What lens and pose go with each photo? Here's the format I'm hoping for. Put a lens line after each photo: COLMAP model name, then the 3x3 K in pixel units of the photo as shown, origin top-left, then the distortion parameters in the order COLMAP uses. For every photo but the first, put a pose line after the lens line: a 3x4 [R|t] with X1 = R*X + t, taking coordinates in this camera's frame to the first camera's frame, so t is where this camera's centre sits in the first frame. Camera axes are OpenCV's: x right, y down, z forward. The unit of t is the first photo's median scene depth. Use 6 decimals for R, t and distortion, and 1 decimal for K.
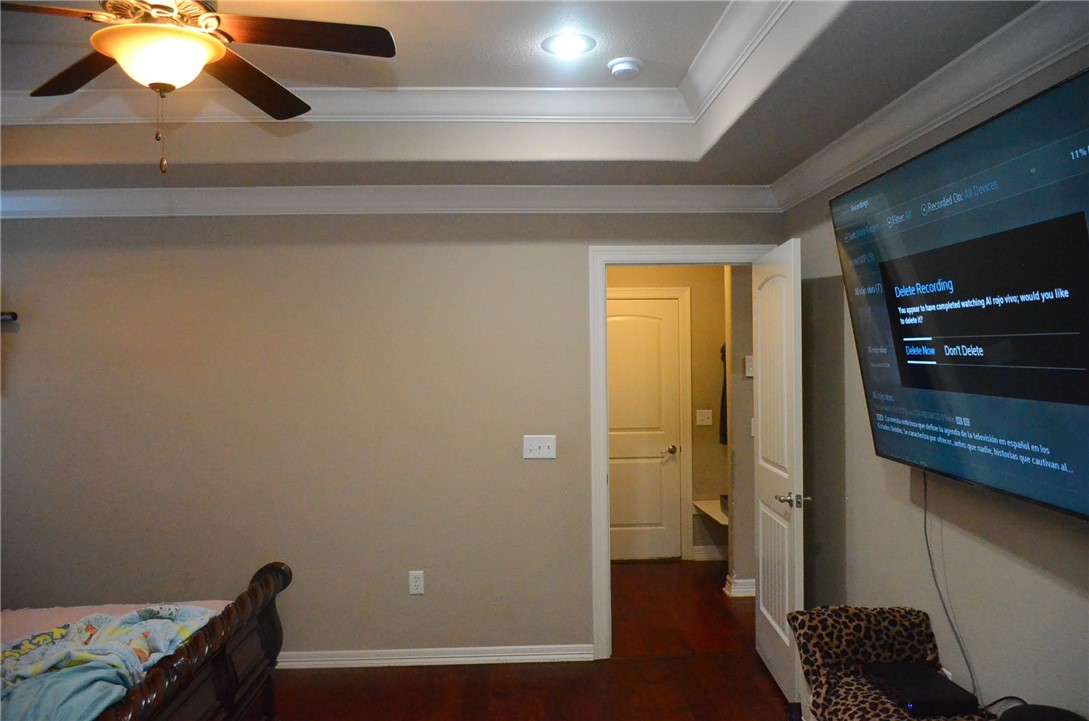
lens RADIAL K [[845.6, 0, 550.5], [0, 845.6, 373.4], [0, 0, 1]] dist [-0.152127, 0.104087]
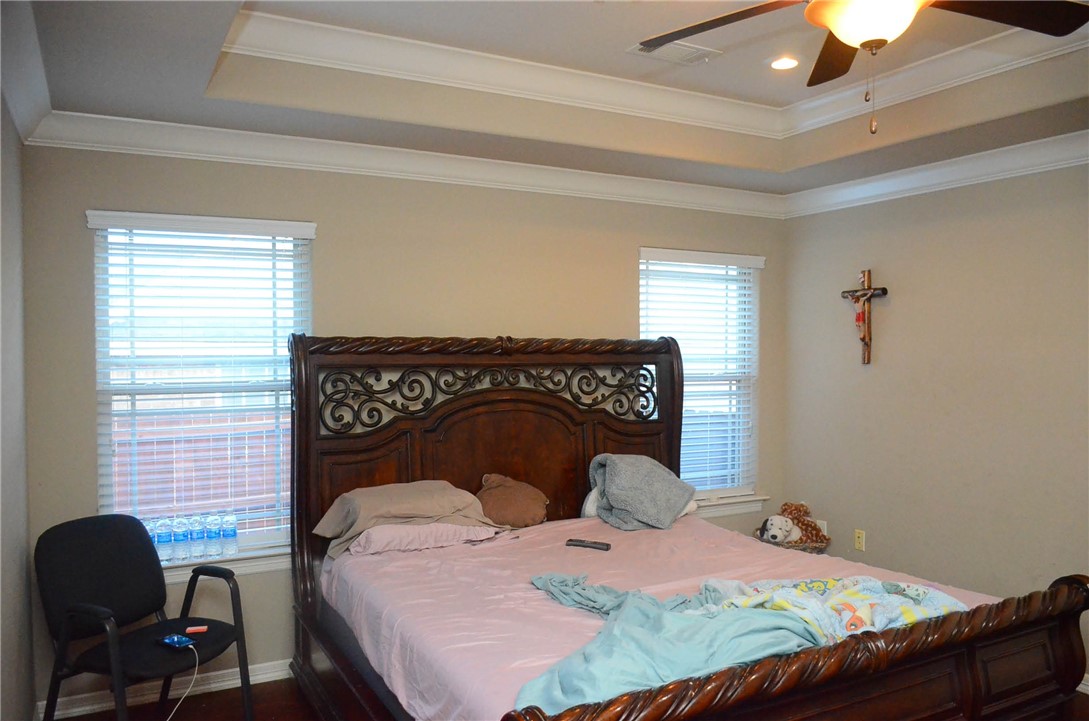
lens RADIAL K [[818.1, 0, 544.1], [0, 818.1, 372.8], [0, 0, 1]] dist [-0.036943, -0.003655]
pose [[0.425053, 0.052076, -0.903669, 0.199201], [-0.027918, 0.998623, 0.044416, 0.003963], [0.904738, 0.006350, 0.425922, 0.199333]]
